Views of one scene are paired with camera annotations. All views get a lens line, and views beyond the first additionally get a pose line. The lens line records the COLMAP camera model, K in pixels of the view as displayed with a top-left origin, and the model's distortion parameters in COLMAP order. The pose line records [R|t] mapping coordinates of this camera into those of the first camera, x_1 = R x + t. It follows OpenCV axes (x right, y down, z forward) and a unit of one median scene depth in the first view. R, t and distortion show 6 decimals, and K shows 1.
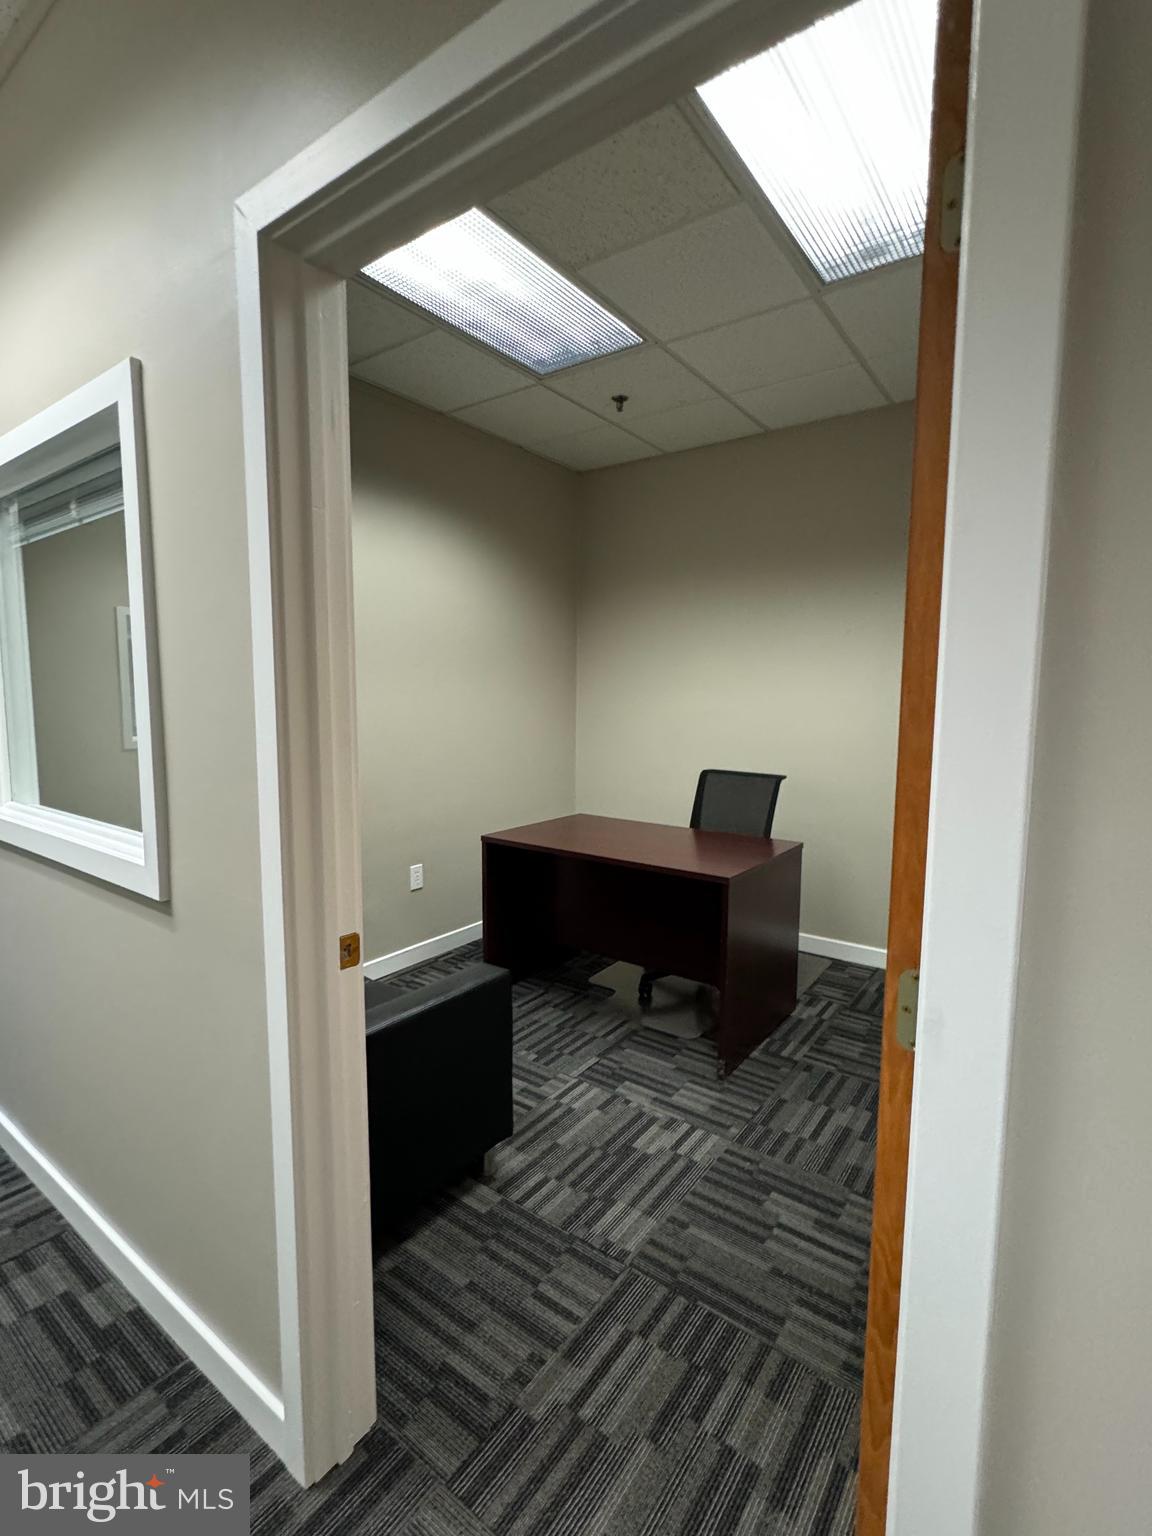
lens RADIAL K [[716.9, 0, 574.8], [0, 716.9, 768.0], [0, 0, 1]] dist [-0.002828, 0.000584]
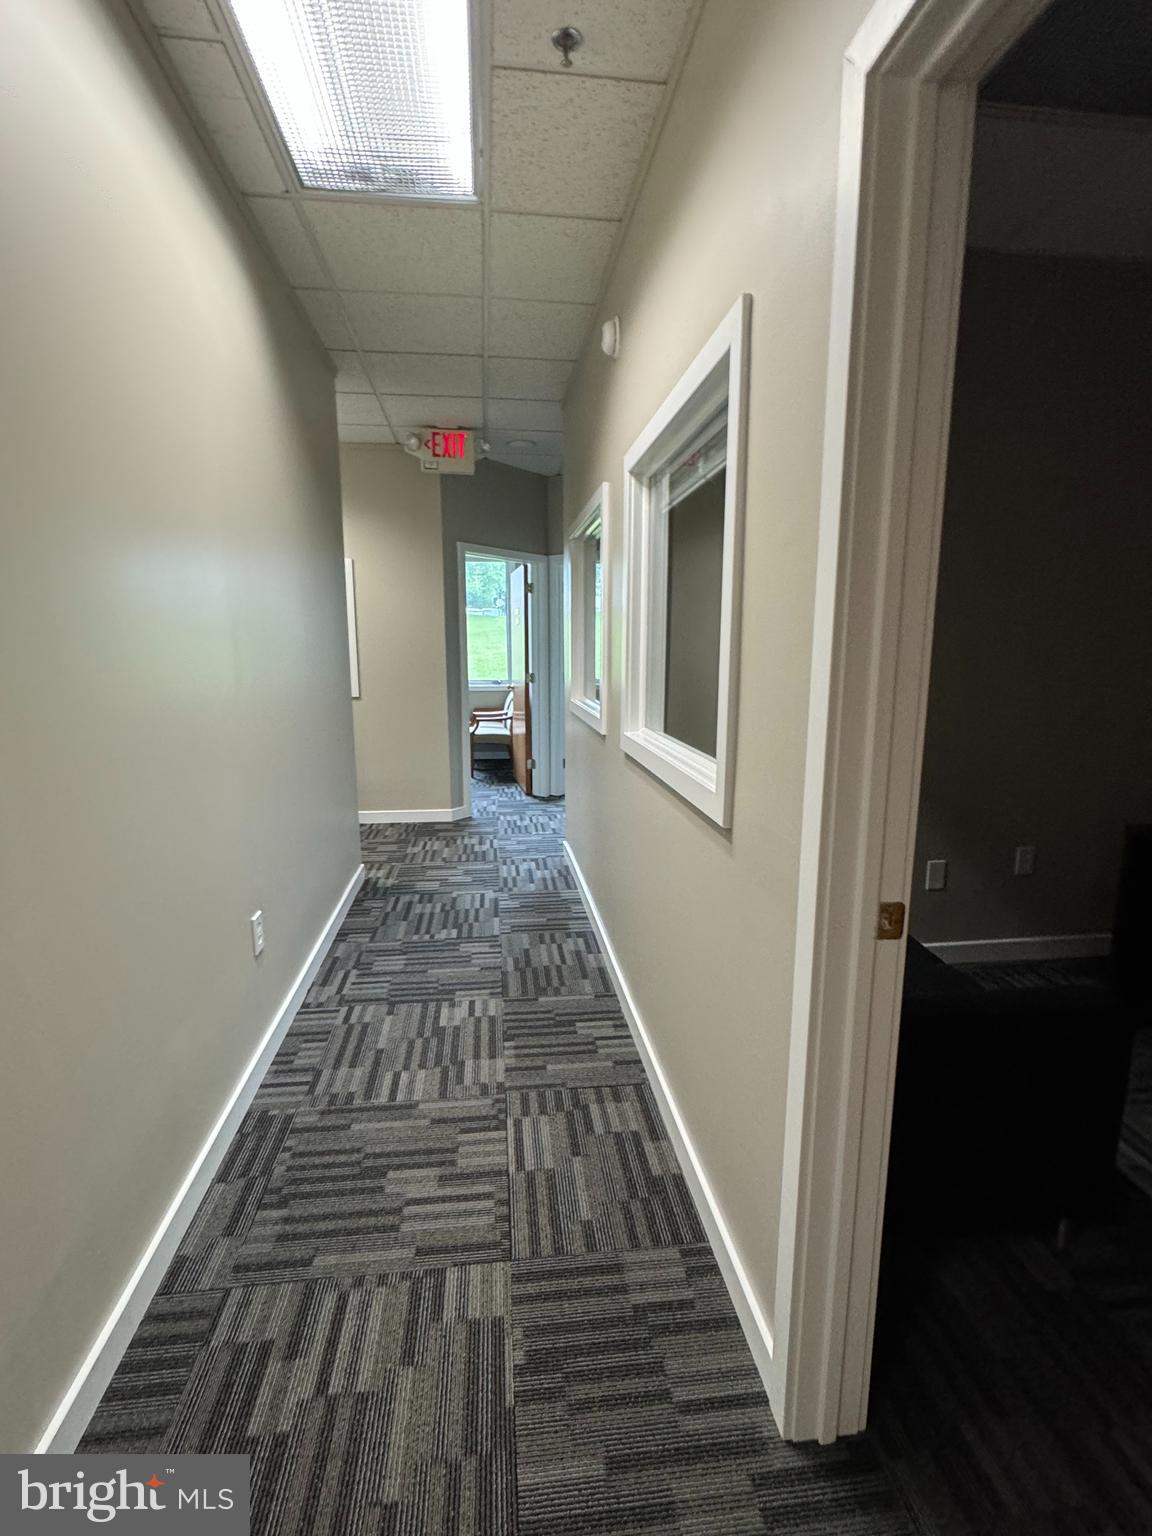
lens RADIAL K [[716.9, 0, 577.1], [0, 716.9, 769.2], [0, 0, 1]] dist [-0.002828, 0.000584]
pose [[0.684634, 0.118866, -0.719129, 0.024962], [-0.074473, 0.992857, 0.093211, 0.016412], [0.725072, -0.010260, 0.688596, 0.104081]]
